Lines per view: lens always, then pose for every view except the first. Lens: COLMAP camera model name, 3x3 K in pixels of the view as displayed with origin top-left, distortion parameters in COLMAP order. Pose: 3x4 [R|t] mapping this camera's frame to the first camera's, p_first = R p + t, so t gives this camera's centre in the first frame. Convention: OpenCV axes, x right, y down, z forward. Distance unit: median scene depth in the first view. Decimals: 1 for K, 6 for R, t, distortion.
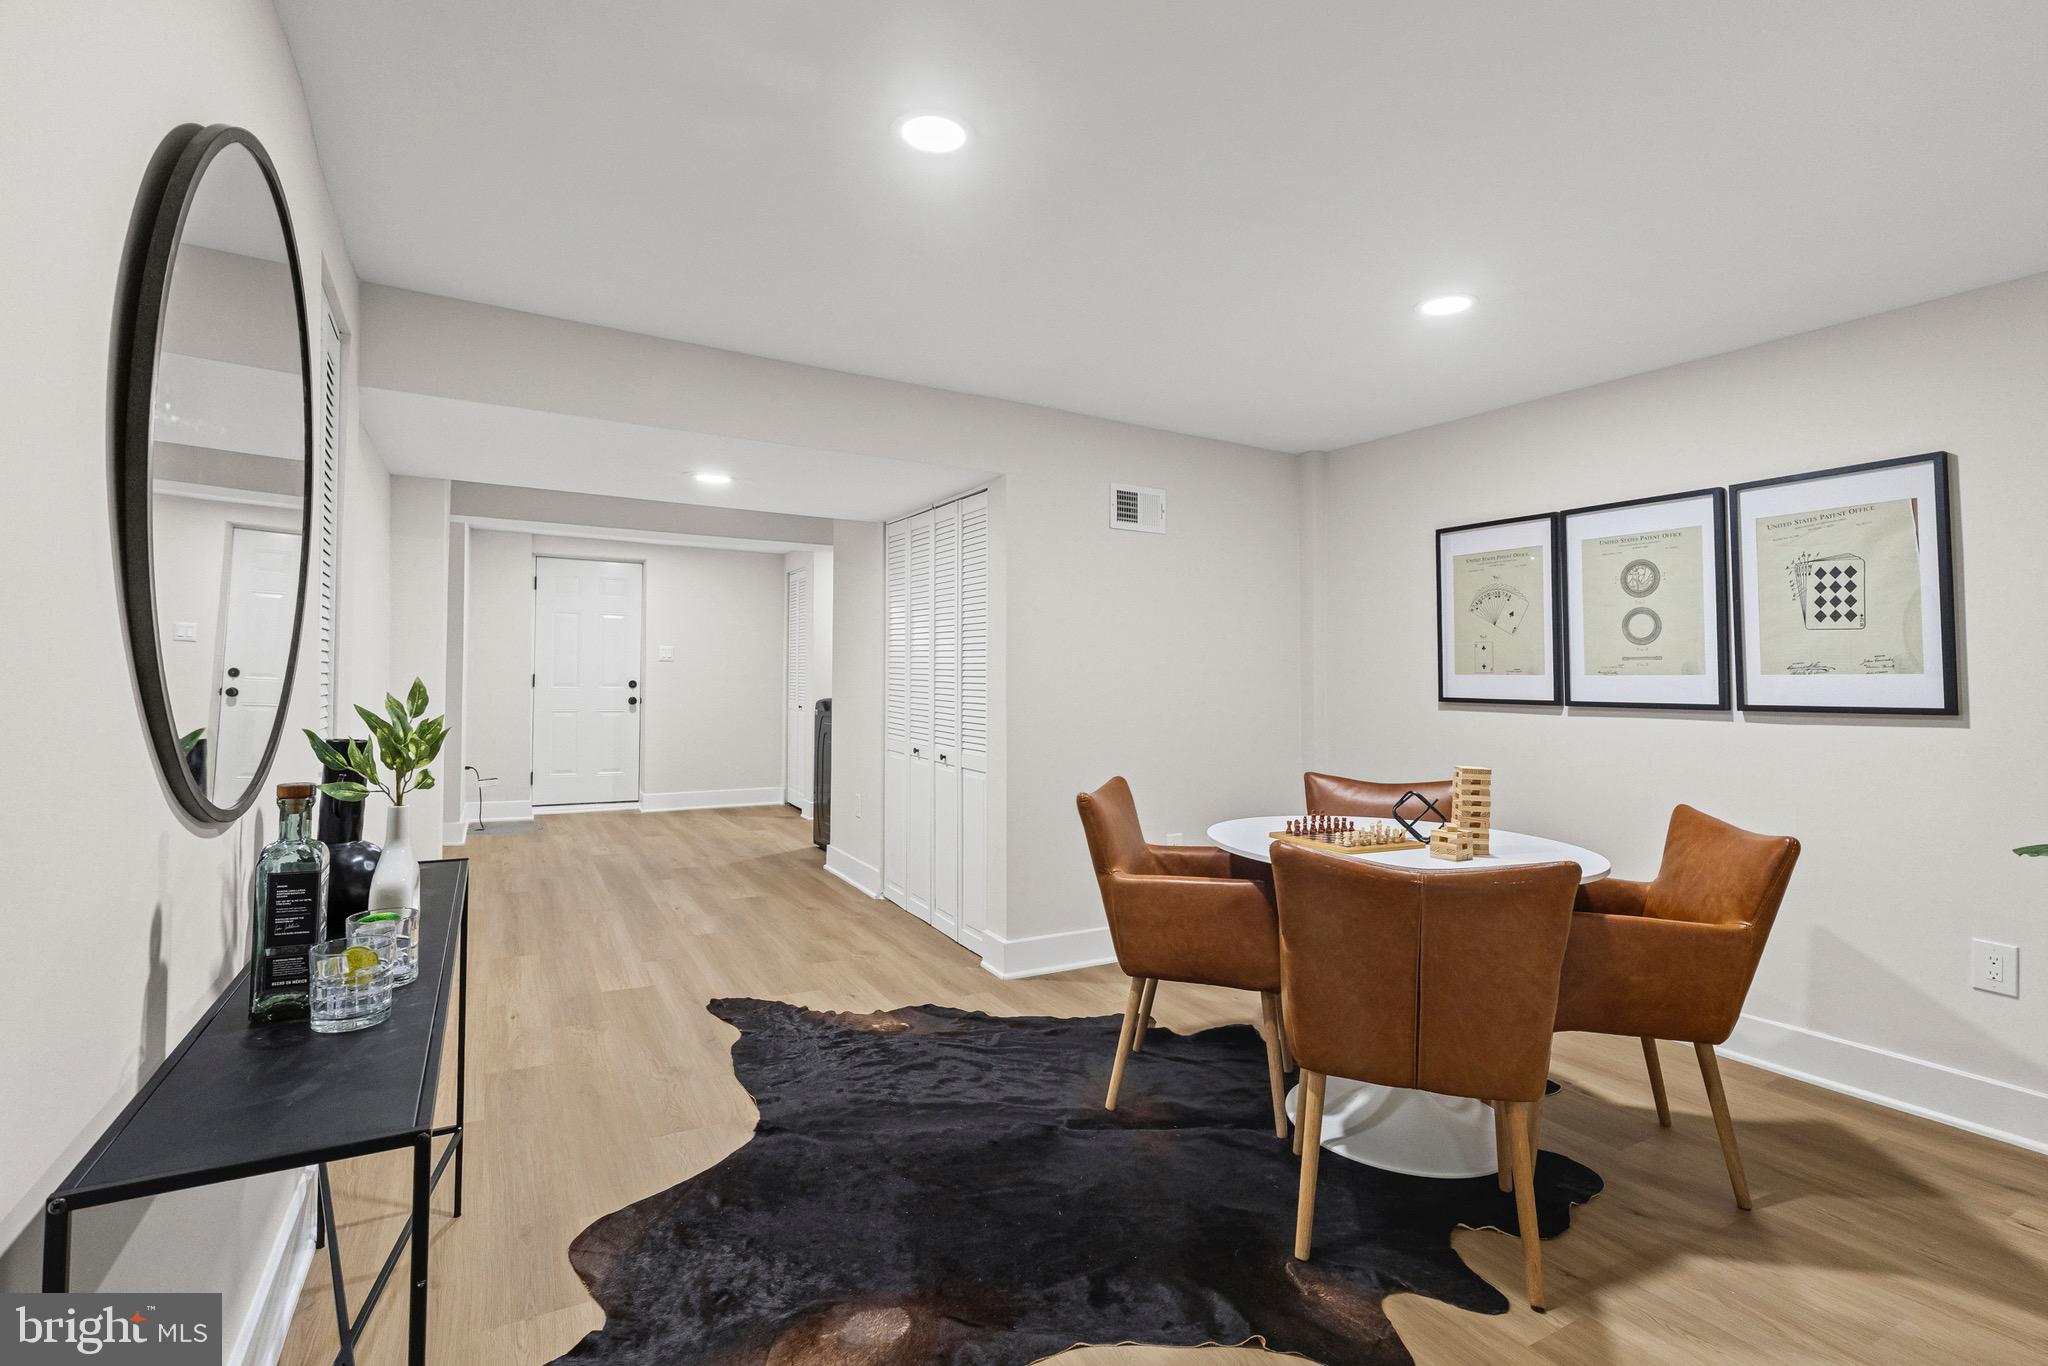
lens RADIAL K [[924.3, 0, 1024.0], [0, 924.3, 683.0], [0, 0, 1]] dist [-0.000561, 0.000193]
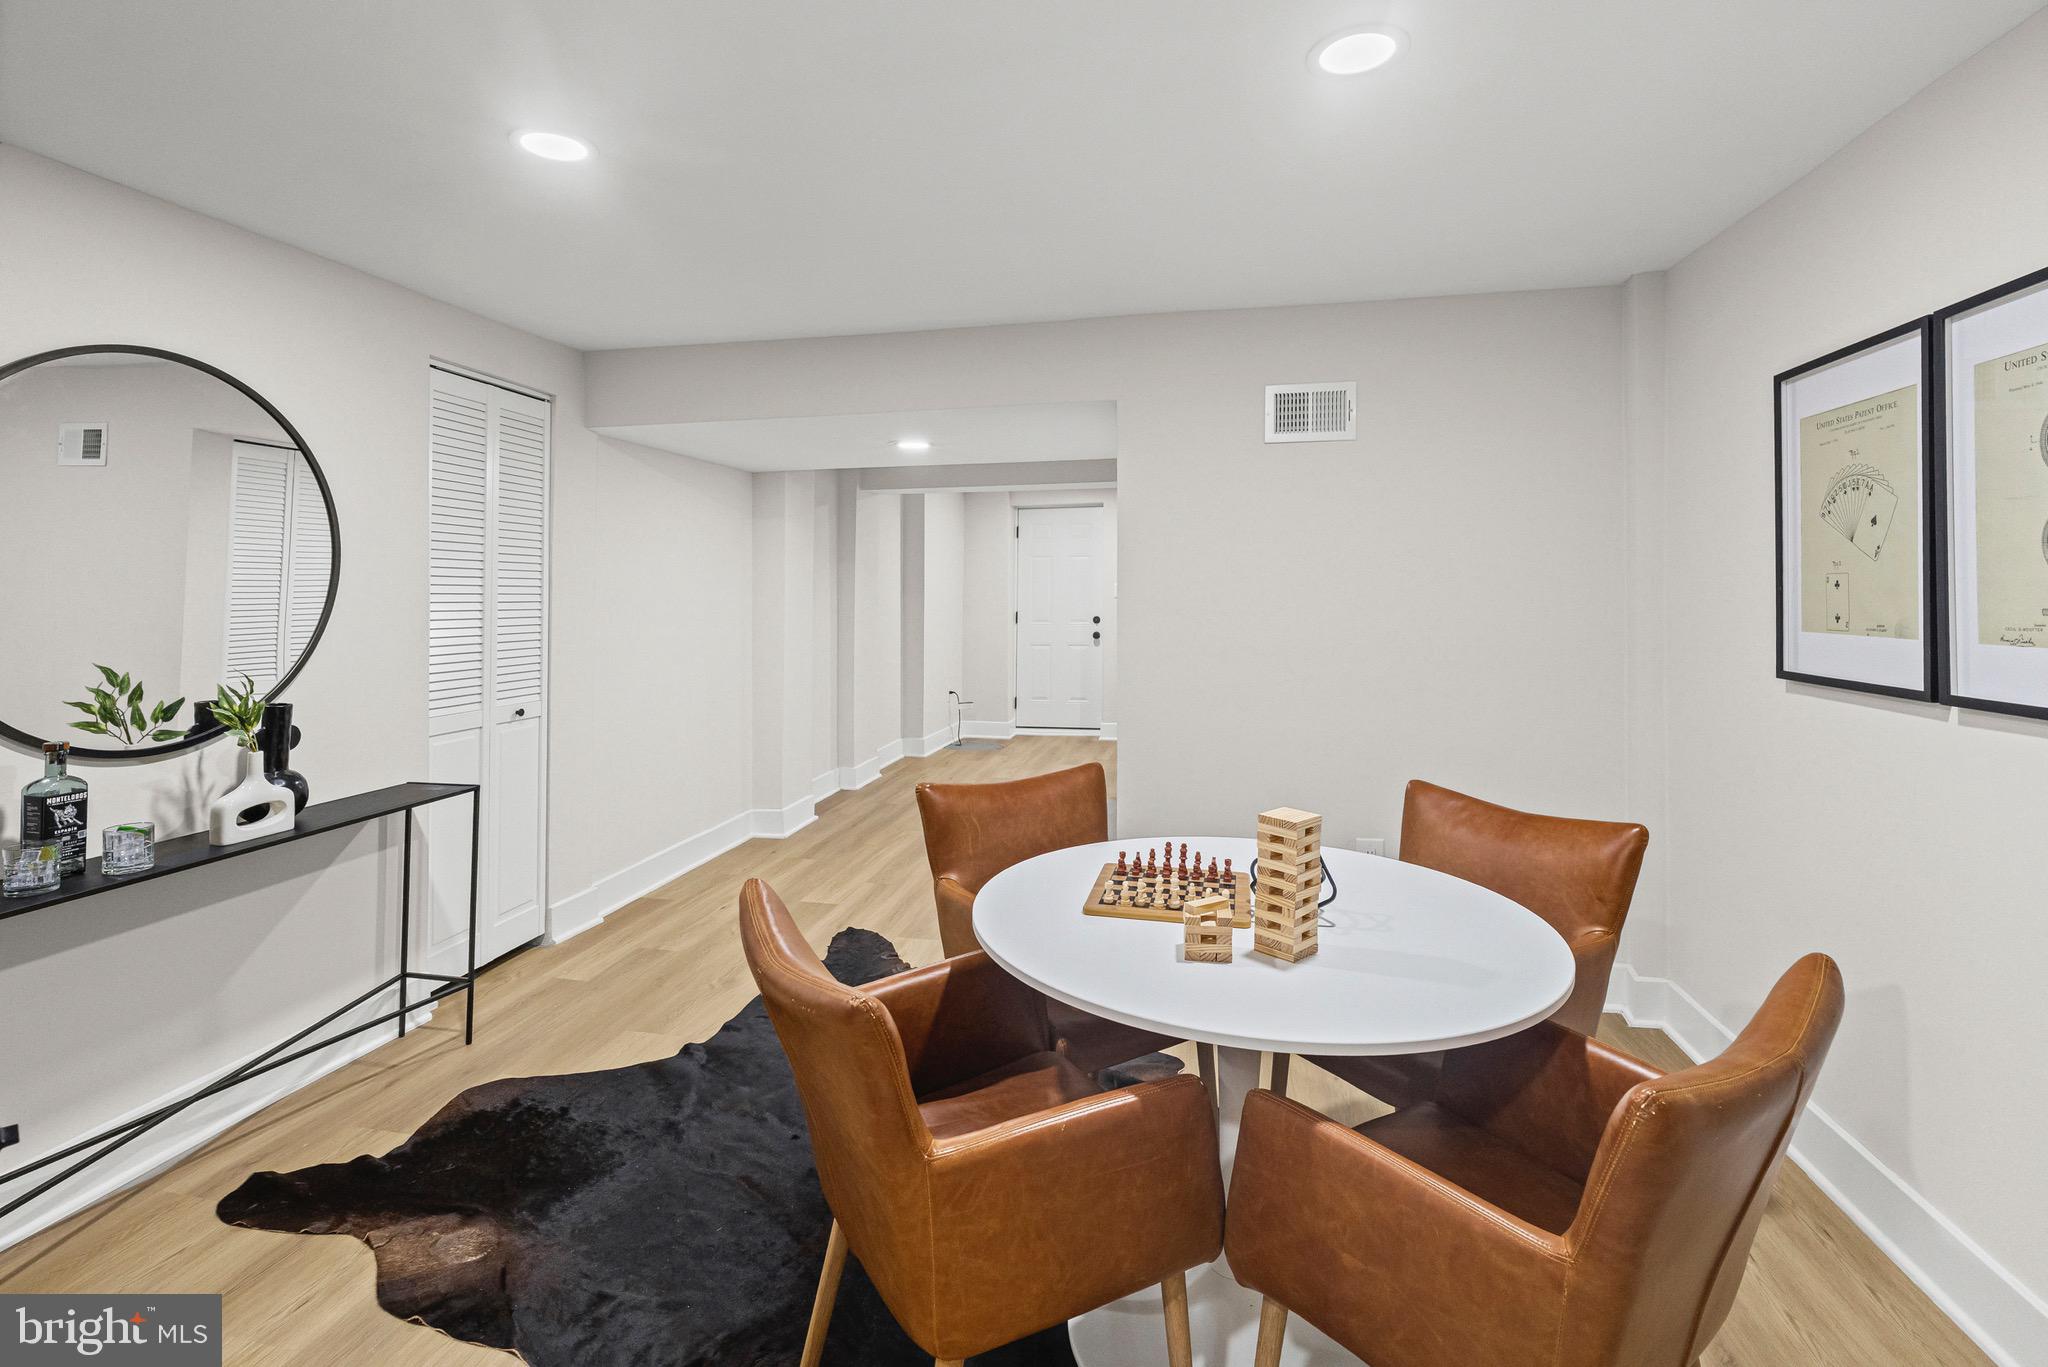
lens RADIAL K [[933.0, 0, 1025.8], [0, 933.0, 620.3], [0, 0, 1]] dist [-0.001645, -0.000052]
pose [[0.756900, -0.001161, -0.653530, 0.510666], [0.013155, 0.999823, 0.013461, -0.031802], [0.653399, -0.018786, 0.756781, 0.284228]]
